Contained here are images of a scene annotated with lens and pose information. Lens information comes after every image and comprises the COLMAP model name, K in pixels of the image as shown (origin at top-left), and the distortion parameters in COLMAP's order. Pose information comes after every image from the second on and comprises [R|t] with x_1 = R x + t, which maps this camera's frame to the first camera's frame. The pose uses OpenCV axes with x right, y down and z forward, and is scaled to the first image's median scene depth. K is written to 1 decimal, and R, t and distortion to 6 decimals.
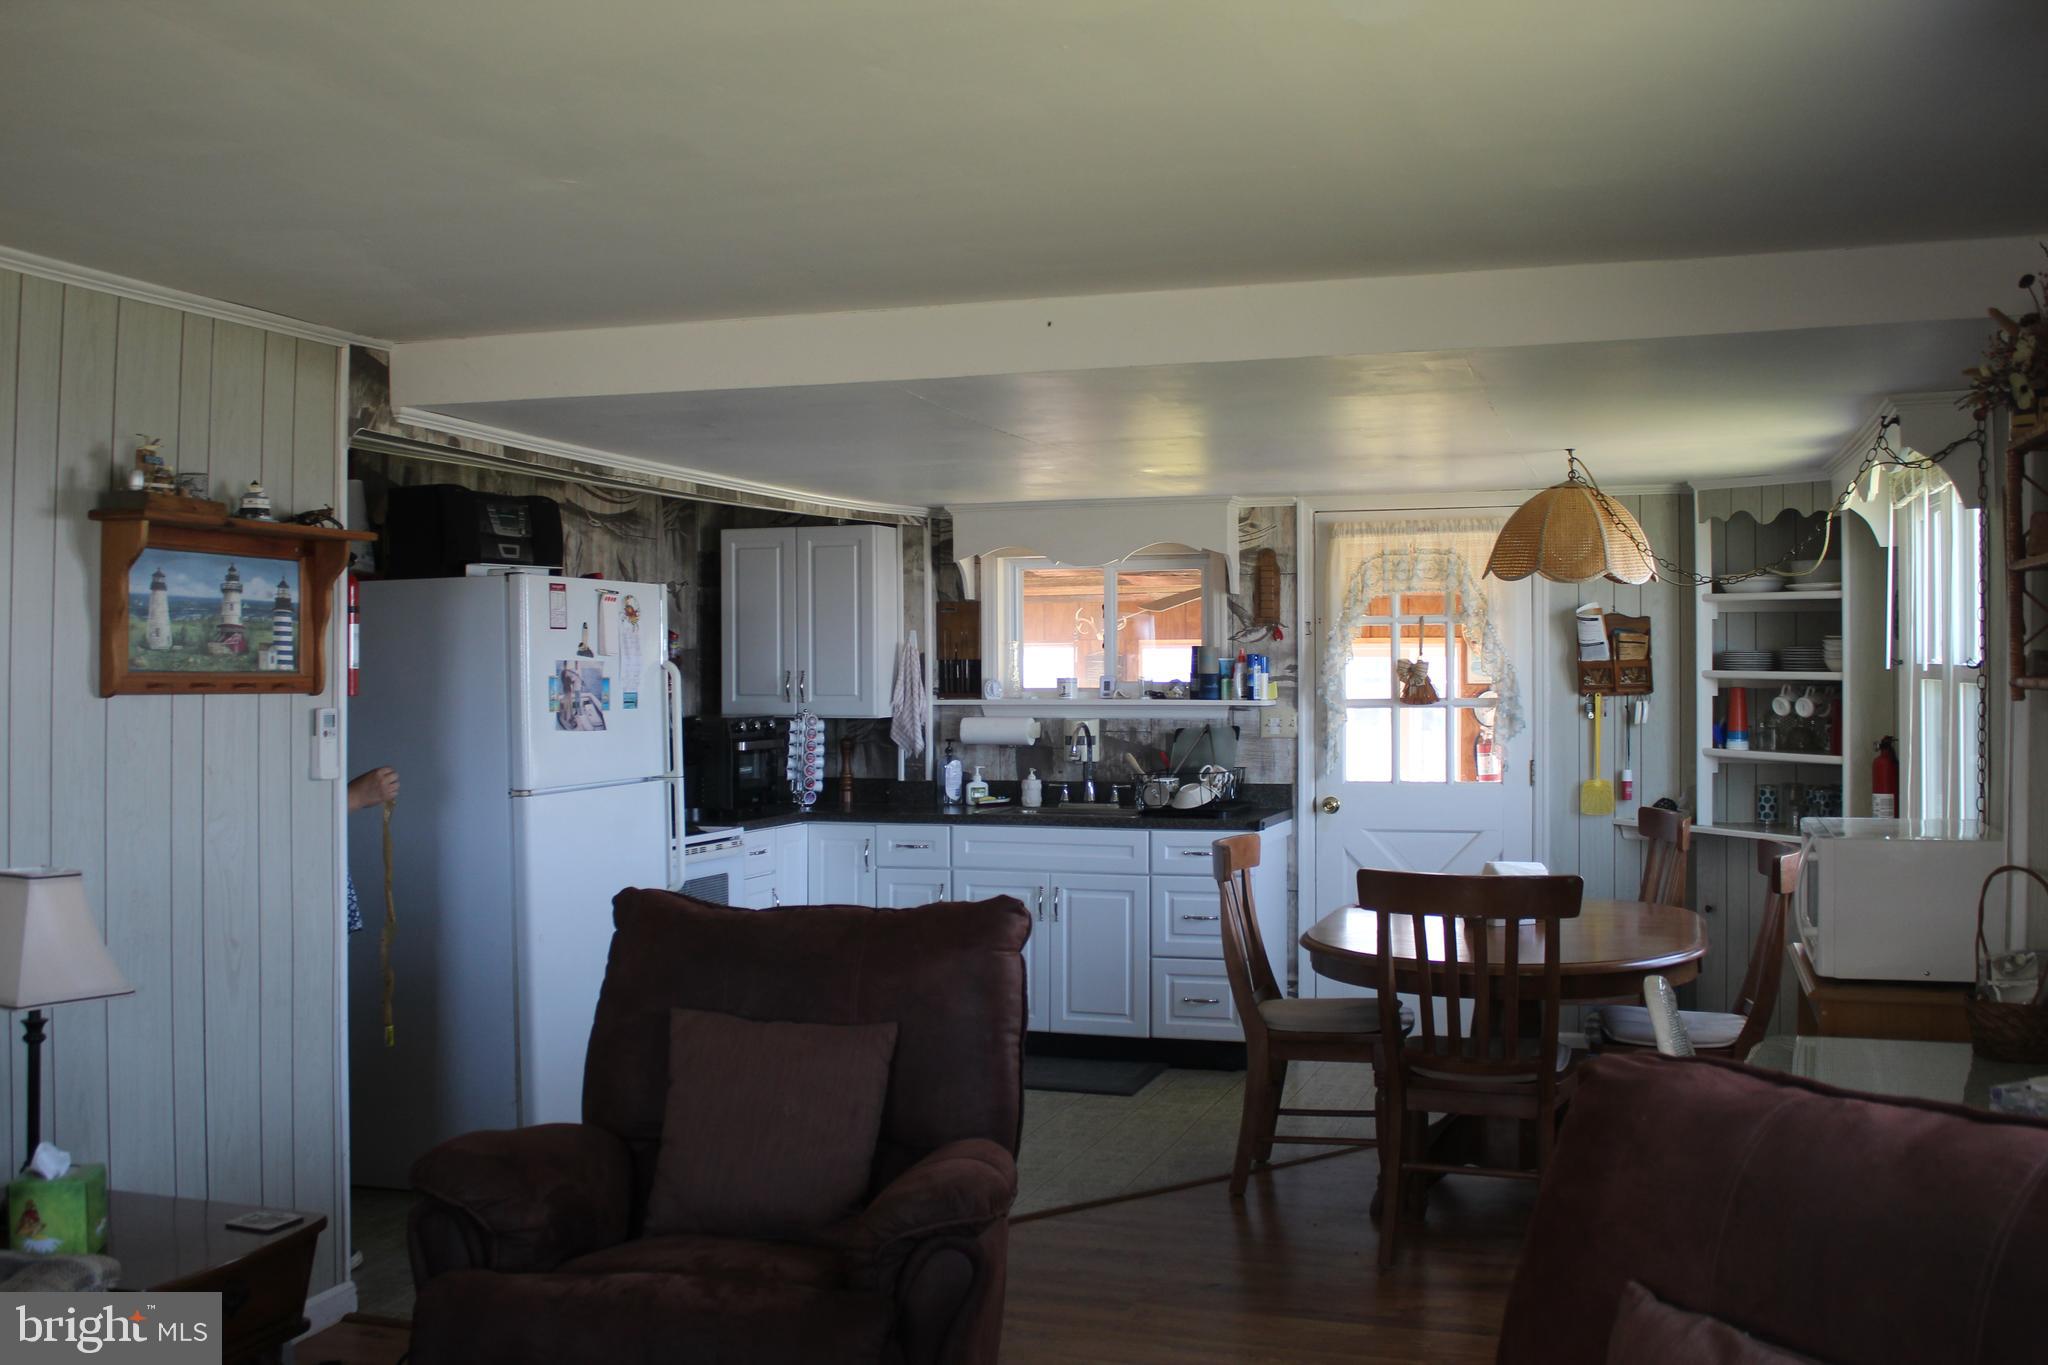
lens RADIAL K [[1977.7, 0, 1024.0], [0, 1977.7, 682.5], [0, 0, 1]] dist [-0.141606, 0.154174]
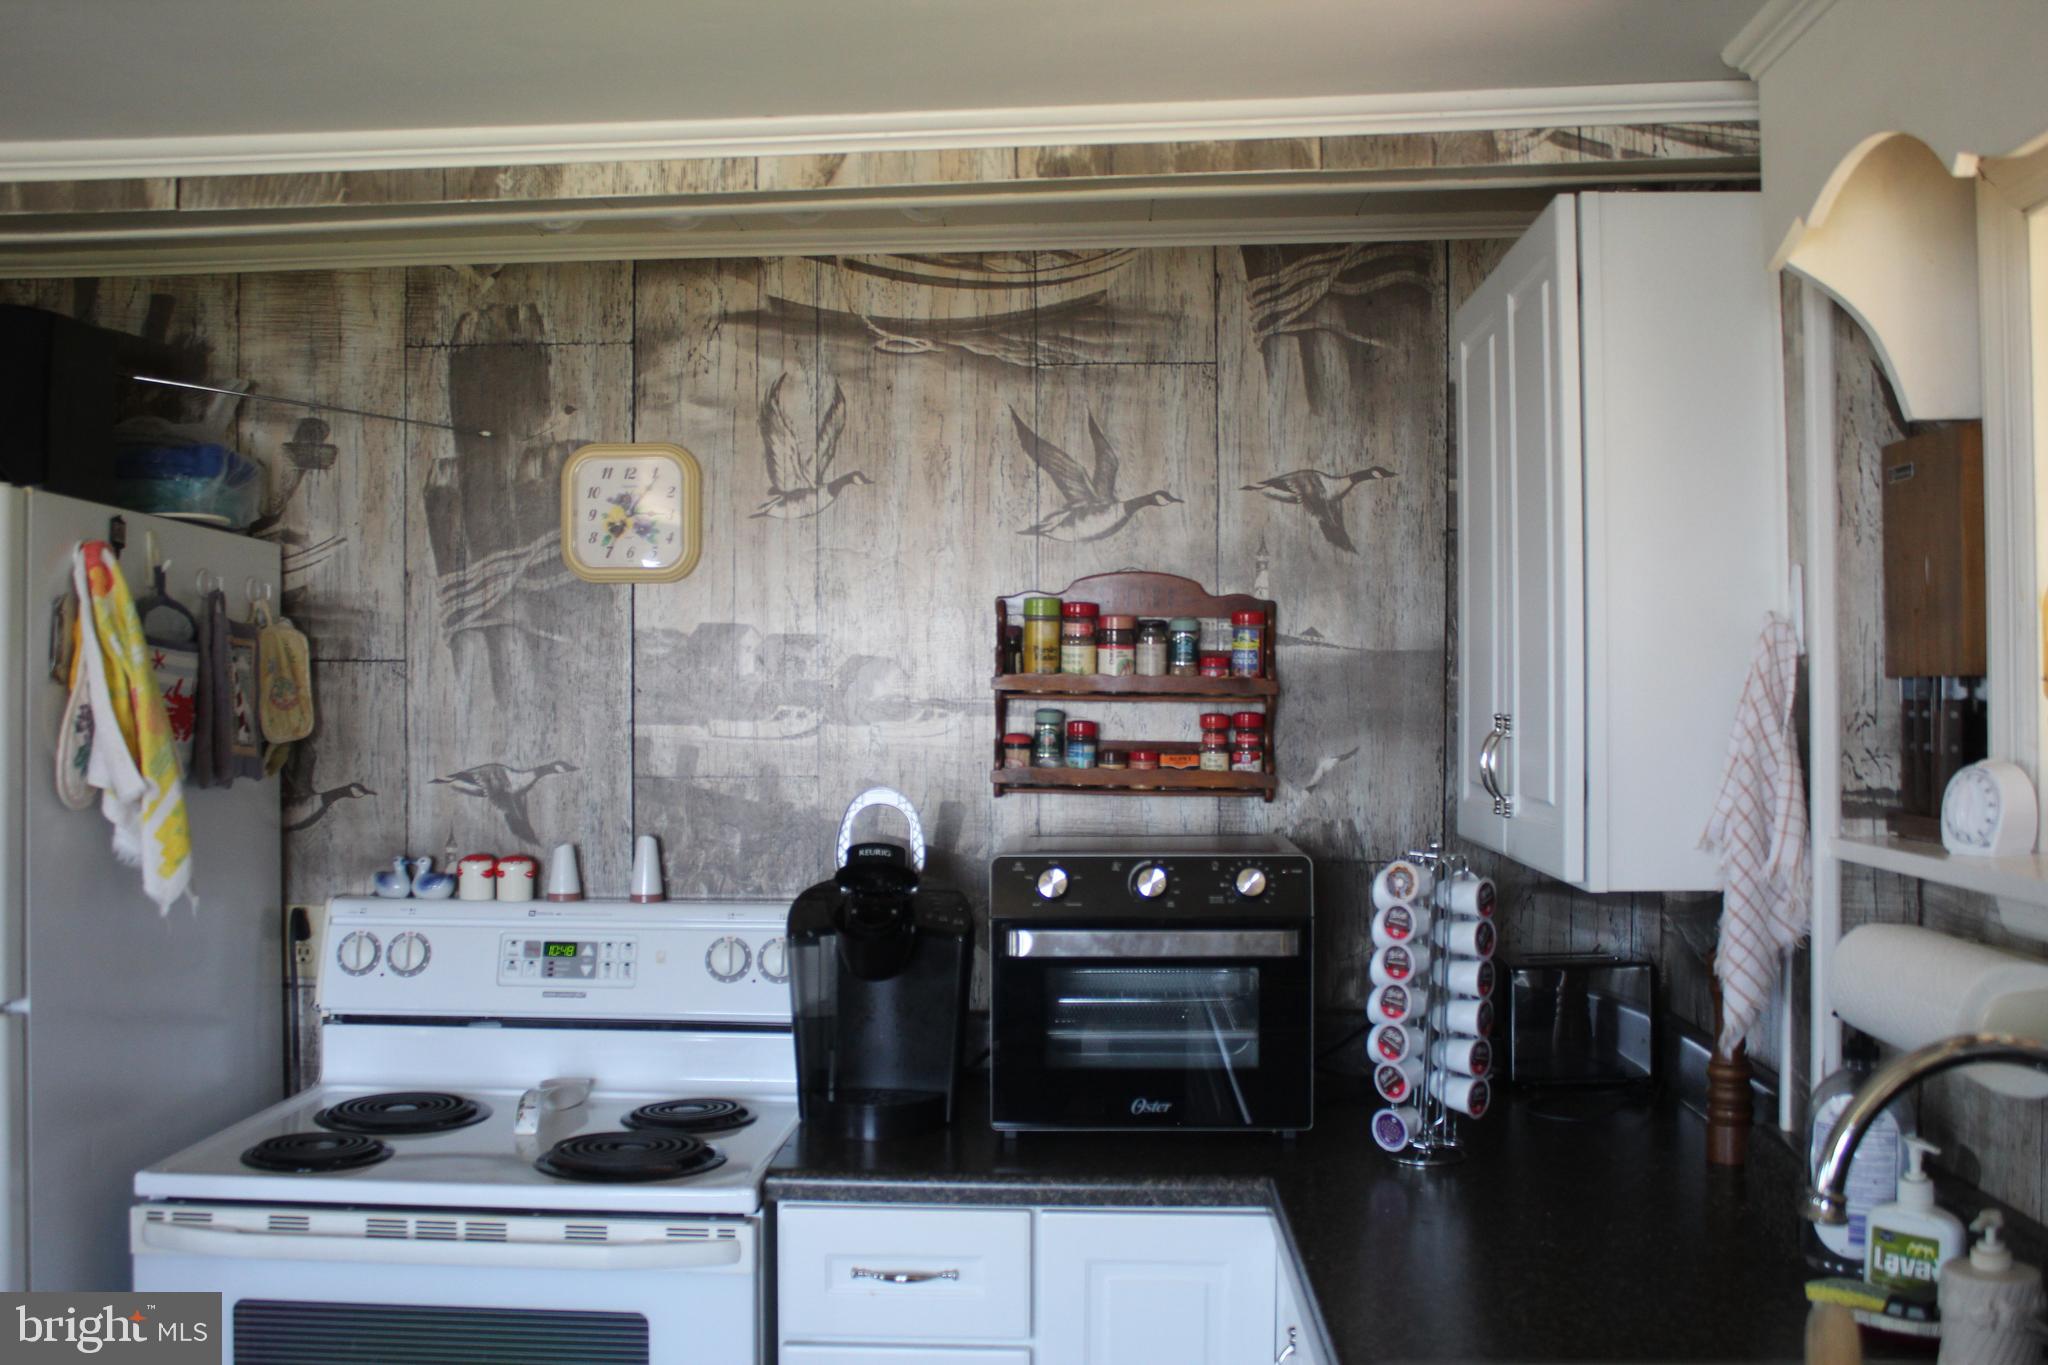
lens RADIAL K [[1977.7, 0, 1024.0], [0, 1977.7, 682.5], [0, 0, 1]] dist [-0.141606, 0.154174]
pose [[0.269208, -0.002587, -0.963079, 0.181032], [-0.004301, 0.999983, -0.003888, -0.010551], [0.963073, 0.005189, 0.269192, 0.929294]]
